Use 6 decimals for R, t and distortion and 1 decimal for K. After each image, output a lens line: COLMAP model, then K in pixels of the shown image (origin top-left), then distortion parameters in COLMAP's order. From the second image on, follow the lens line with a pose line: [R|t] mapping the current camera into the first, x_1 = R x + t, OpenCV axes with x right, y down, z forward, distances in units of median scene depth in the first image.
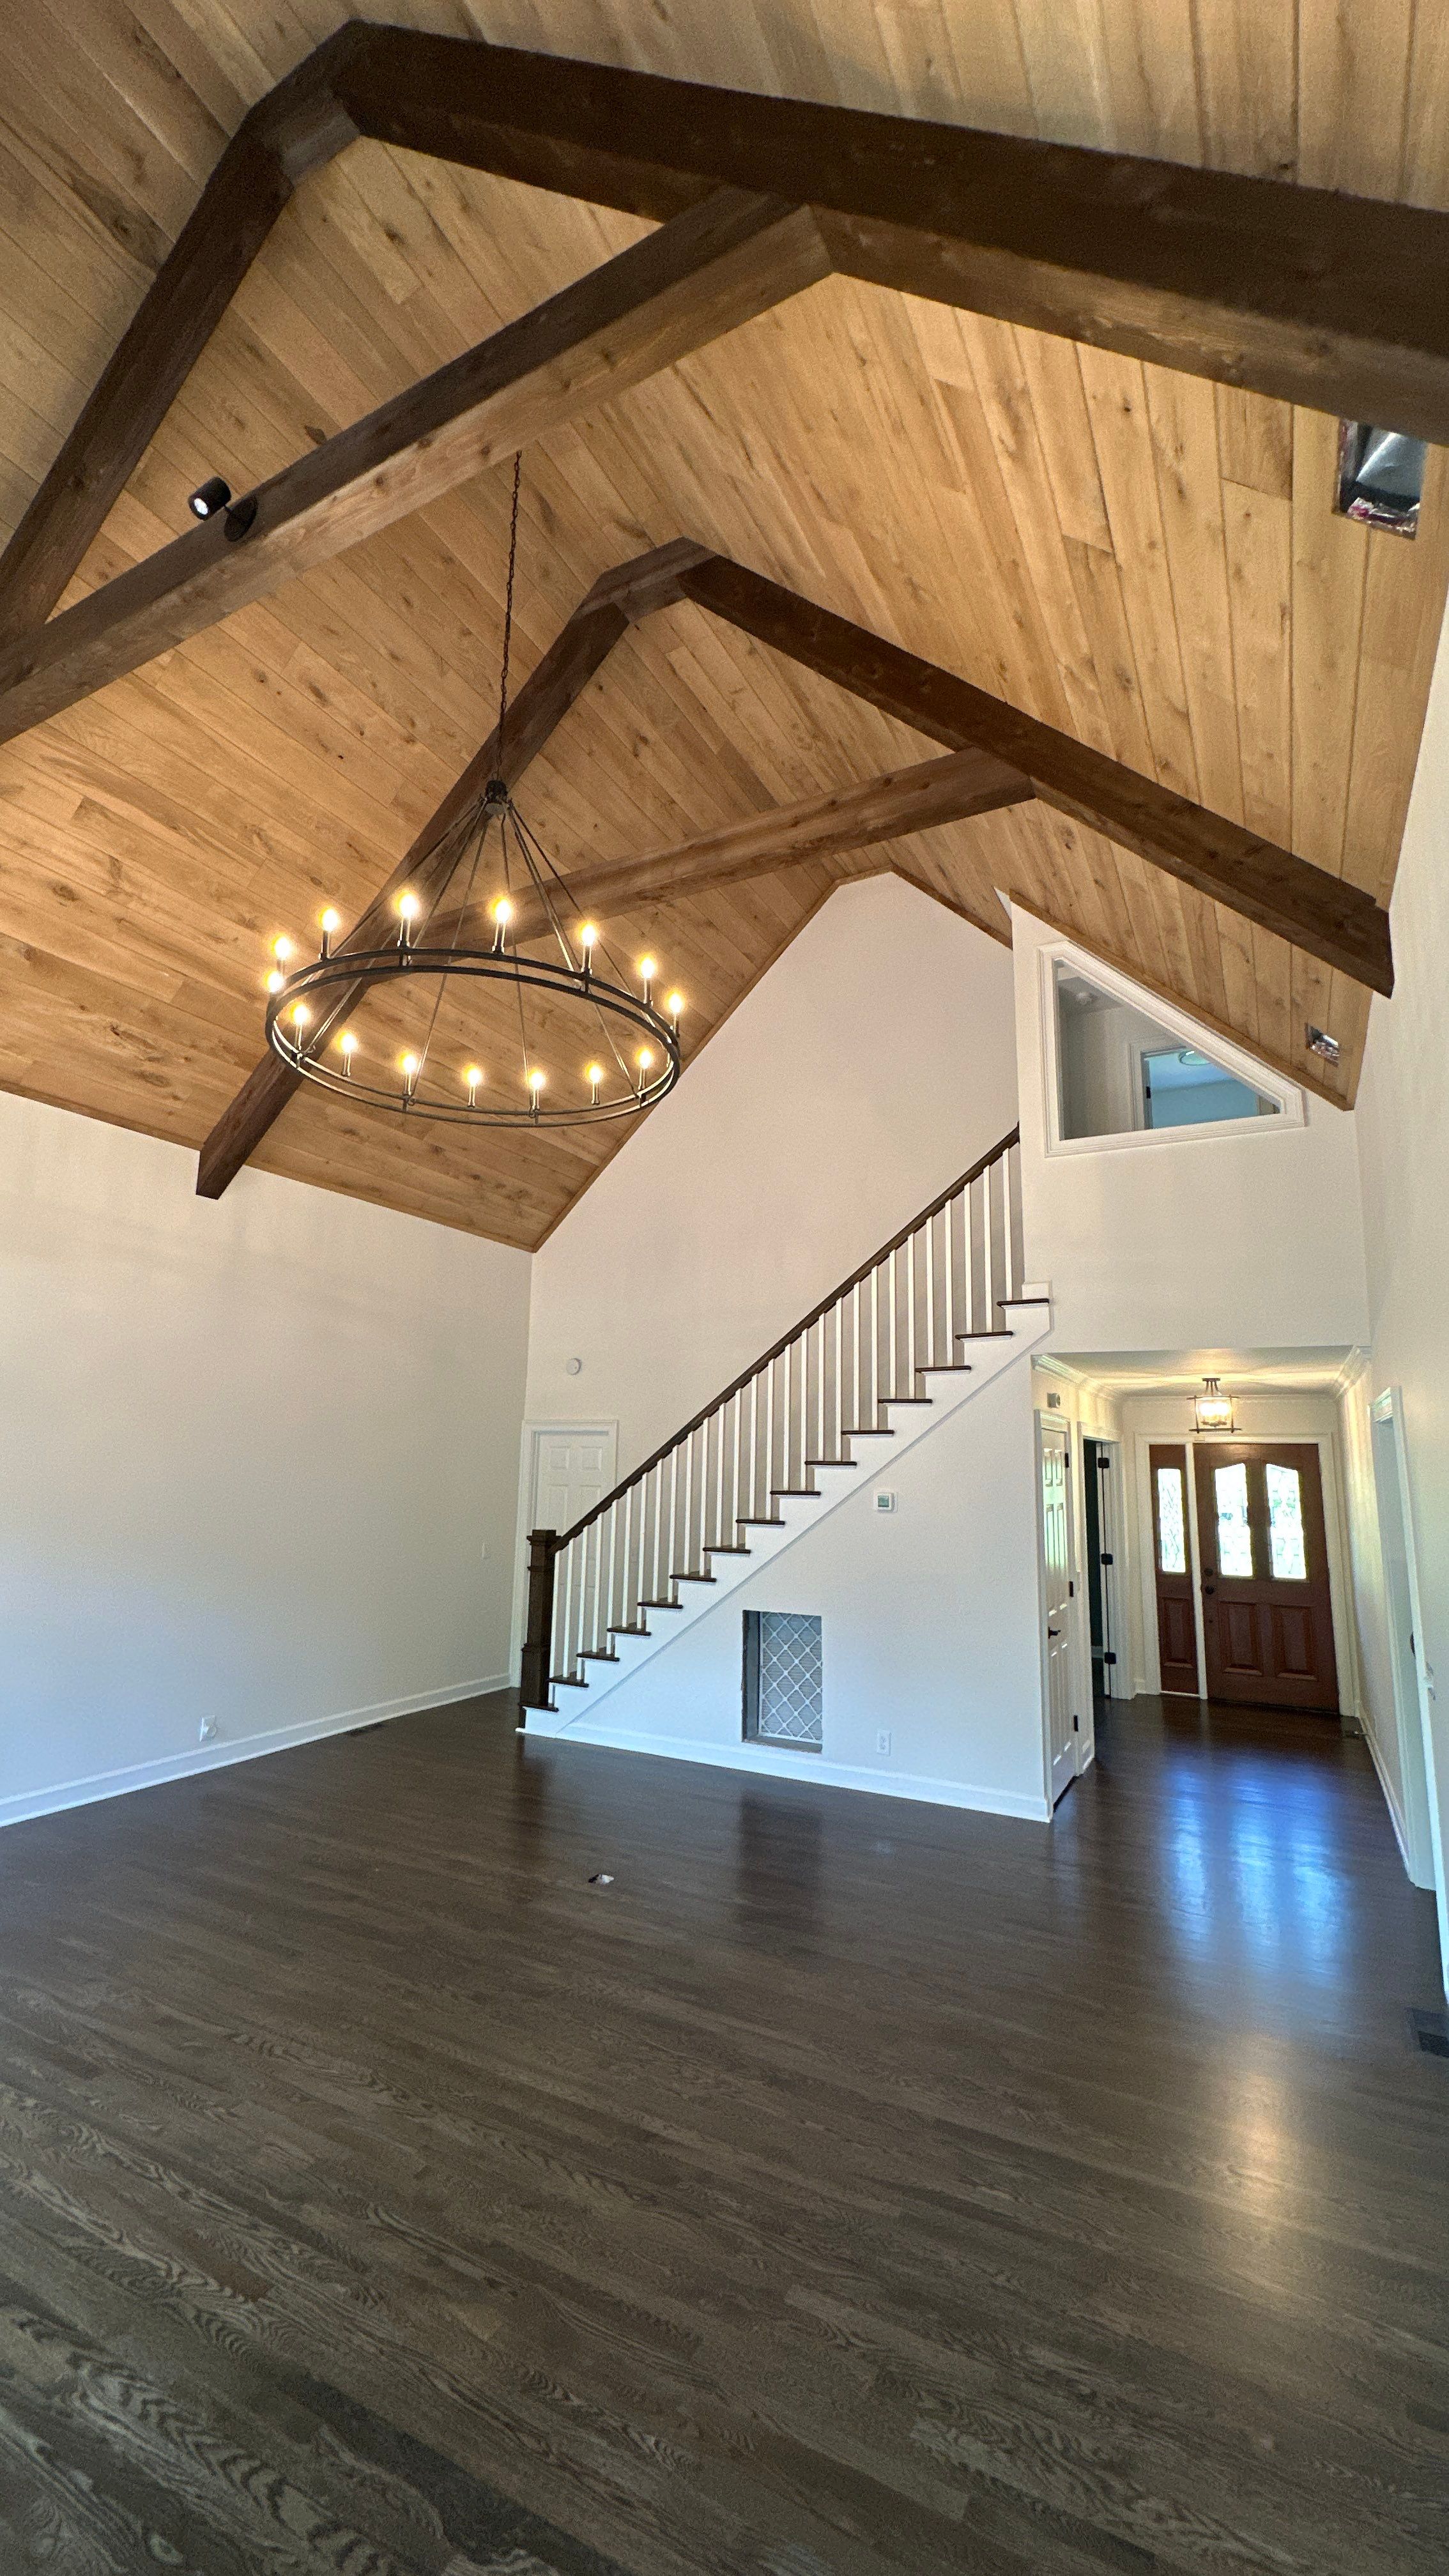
lens RADIAL K [[1027.1, 0, 730.0], [0, 1027.1, 1281.1], [0, 0, 1]] dist [-0.000741, 0.000185]
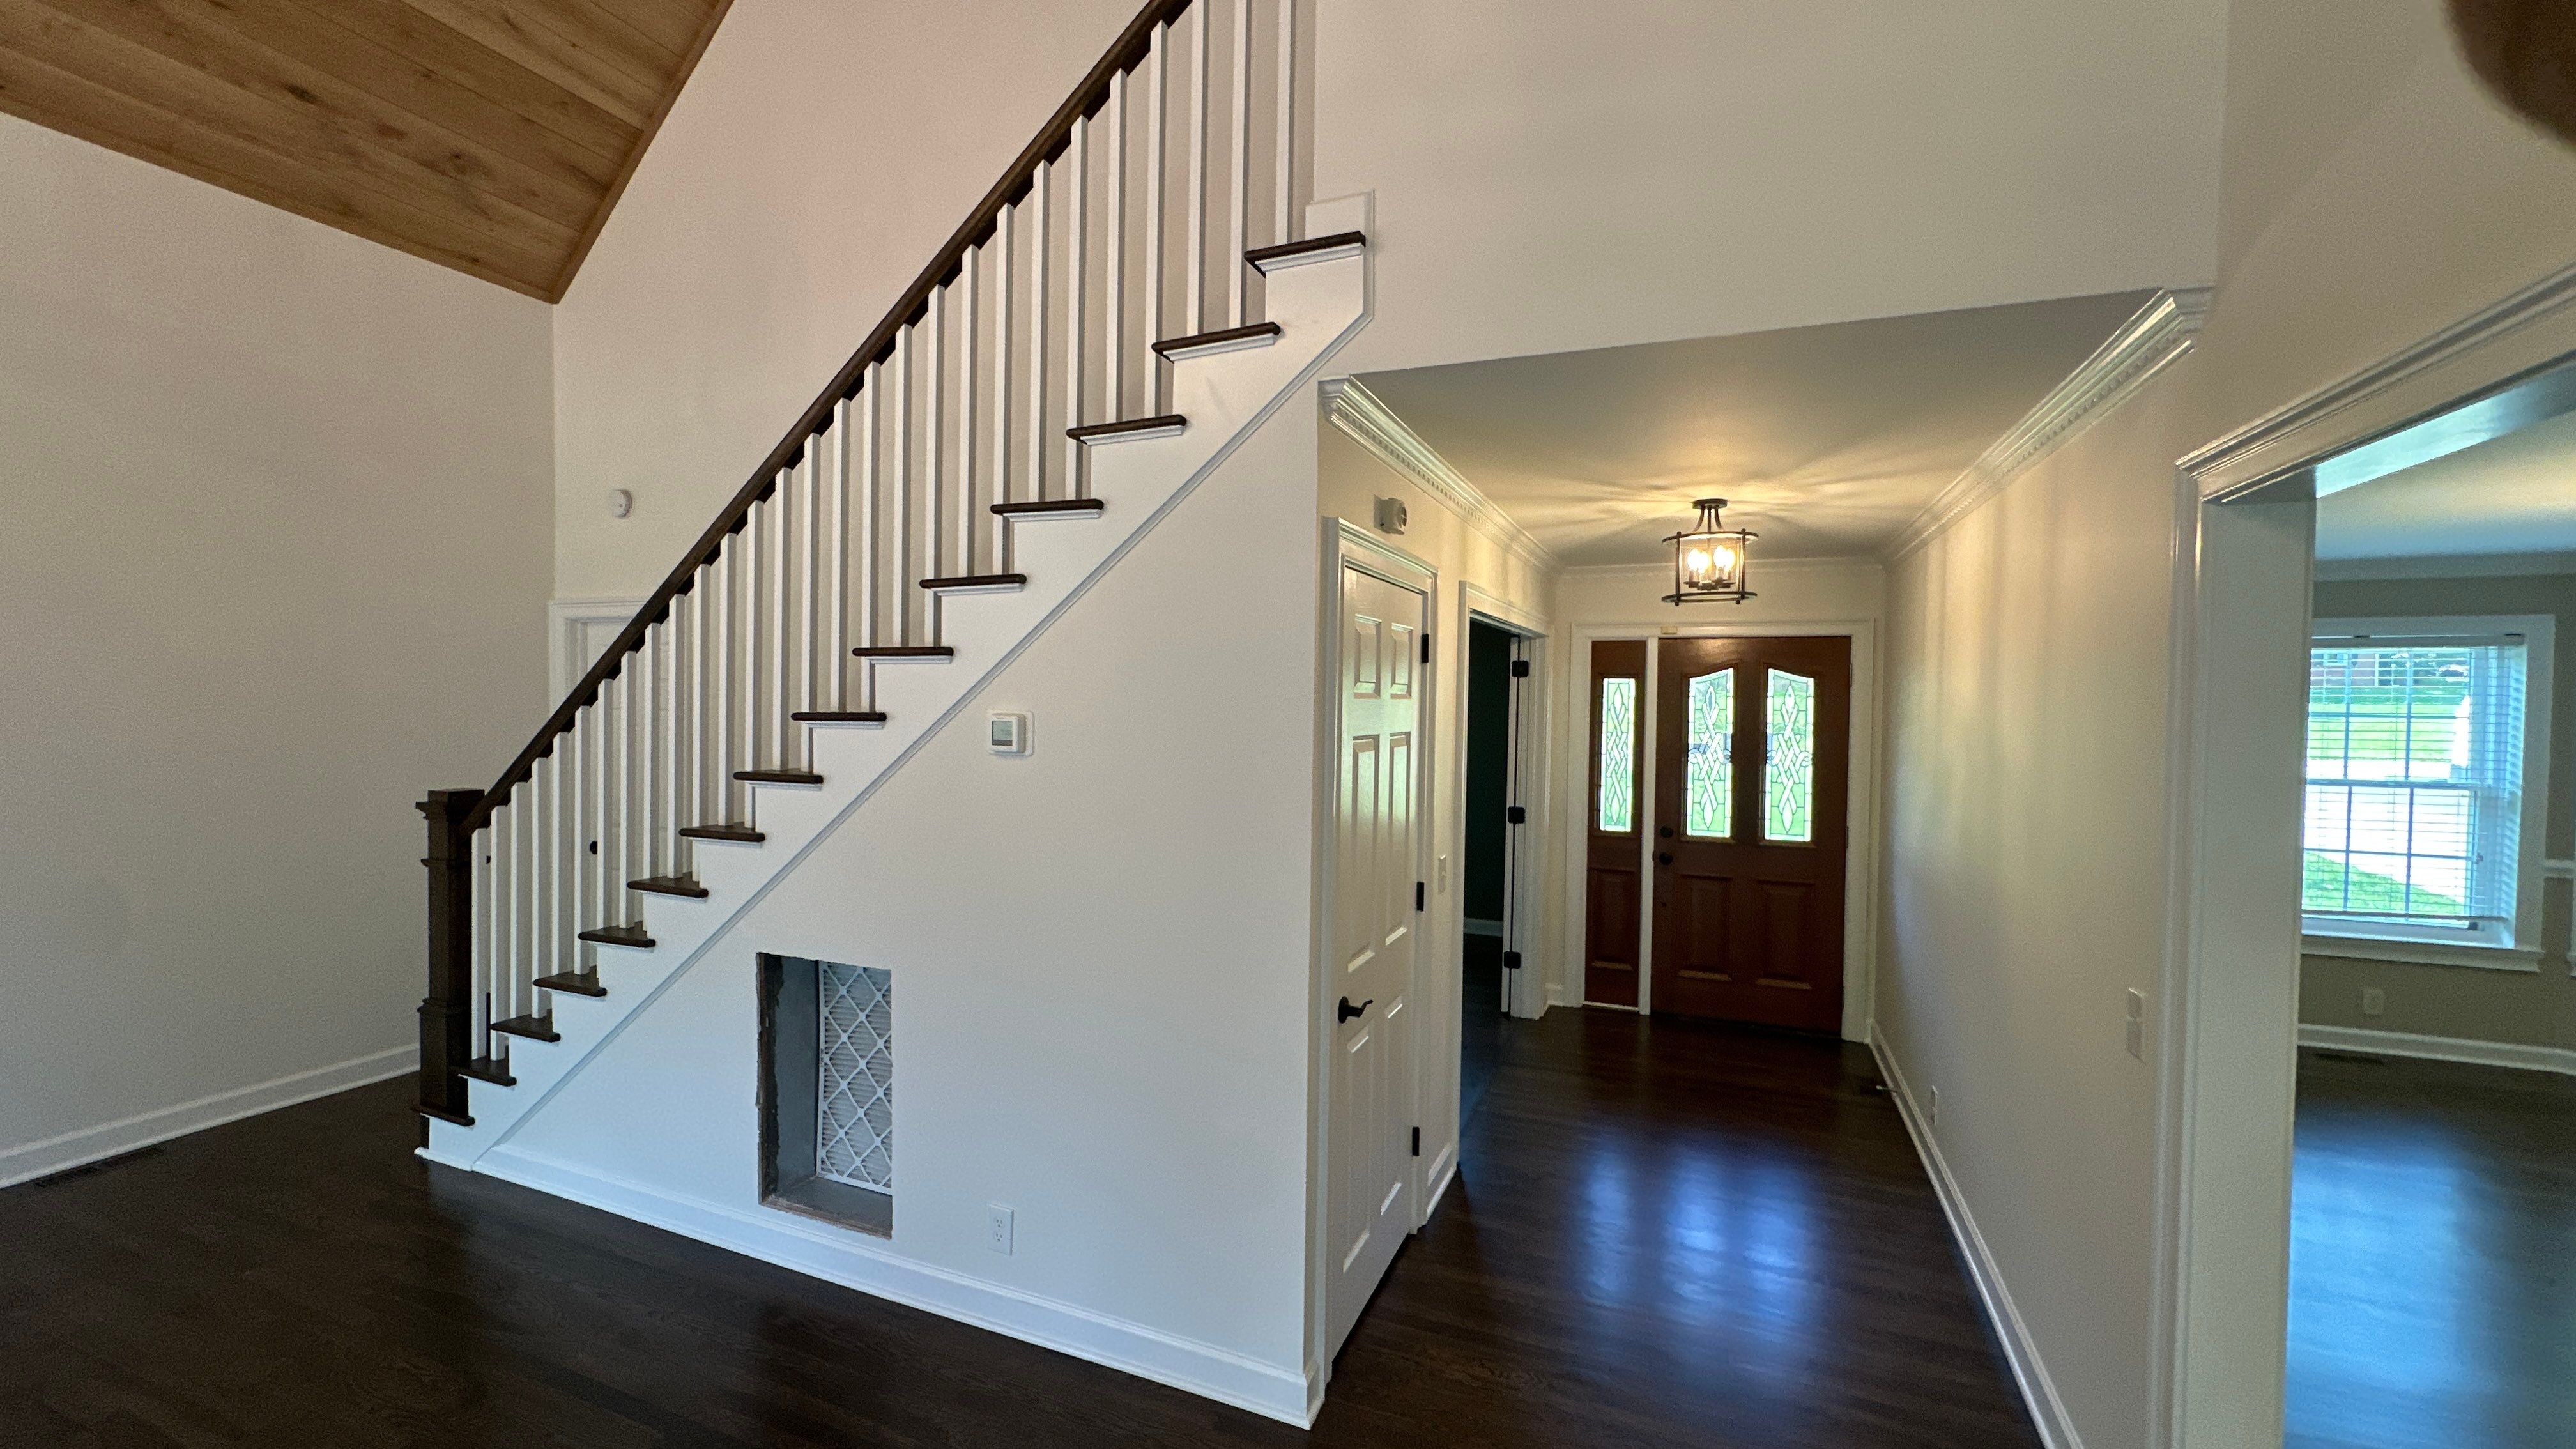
lens RADIAL K [[1027.1, 0, 1291.9], [0, 1027.1, 723.7], [0, 0, 1]] dist [-0.000741, 0.000185]
pose [[0.995815, -0.008482, 0.090995, 0.178429], [-0.010322, 0.978874, 0.204204, 0.089313], [-0.090805, -0.204289, 0.974690, 0.419211]]
